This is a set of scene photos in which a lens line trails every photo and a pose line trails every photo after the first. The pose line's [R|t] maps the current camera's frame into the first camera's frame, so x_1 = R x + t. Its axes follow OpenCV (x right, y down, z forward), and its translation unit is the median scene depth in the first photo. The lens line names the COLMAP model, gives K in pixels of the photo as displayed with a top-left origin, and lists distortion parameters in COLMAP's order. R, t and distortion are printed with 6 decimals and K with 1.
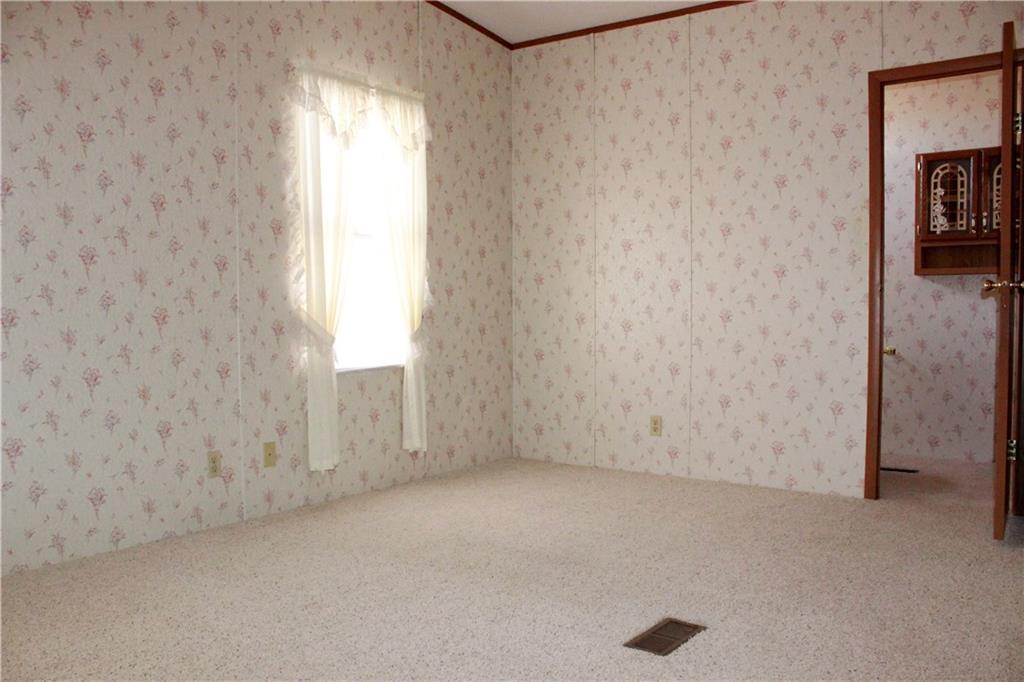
lens RADIAL K [[868.4, 0, 512.0], [0, 868.4, 341.0], [0, 0, 1]] dist [-0.187392, 0.193882]
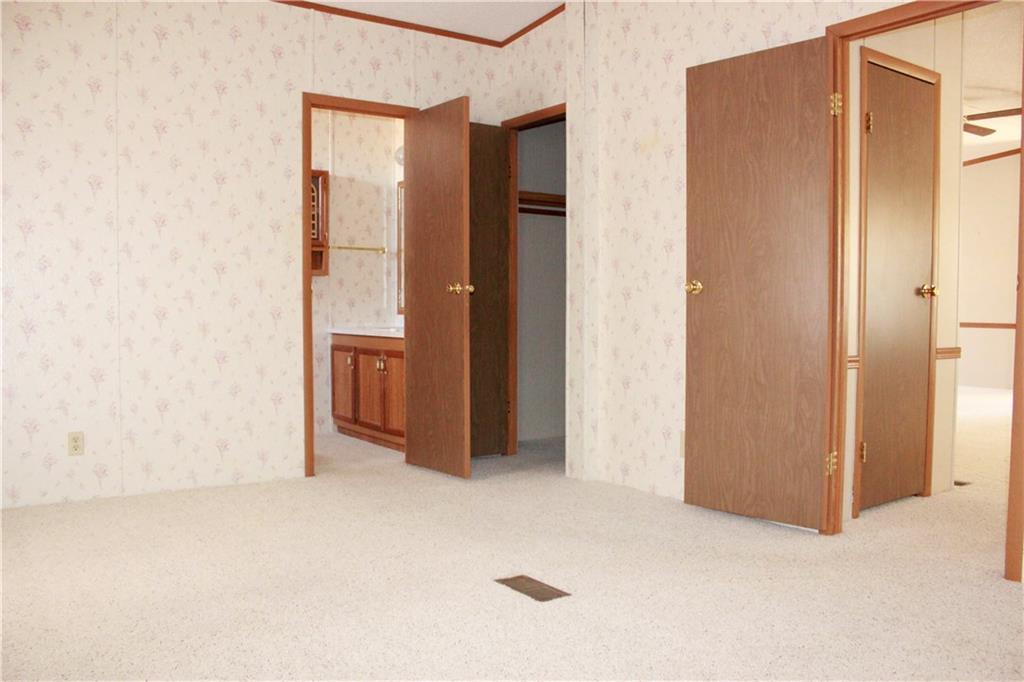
lens RADIAL K [[868.4, 0, 512.0], [0, 868.4, 341.0], [0, 0, 1]] dist [-0.187392, 0.193882]
pose [[0.286413, -0.035792, 0.957437, -0.525097], [0.026197, 0.999221, 0.029517, -0.016380], [-0.957748, 0.016628, 0.287127, 0.377266]]
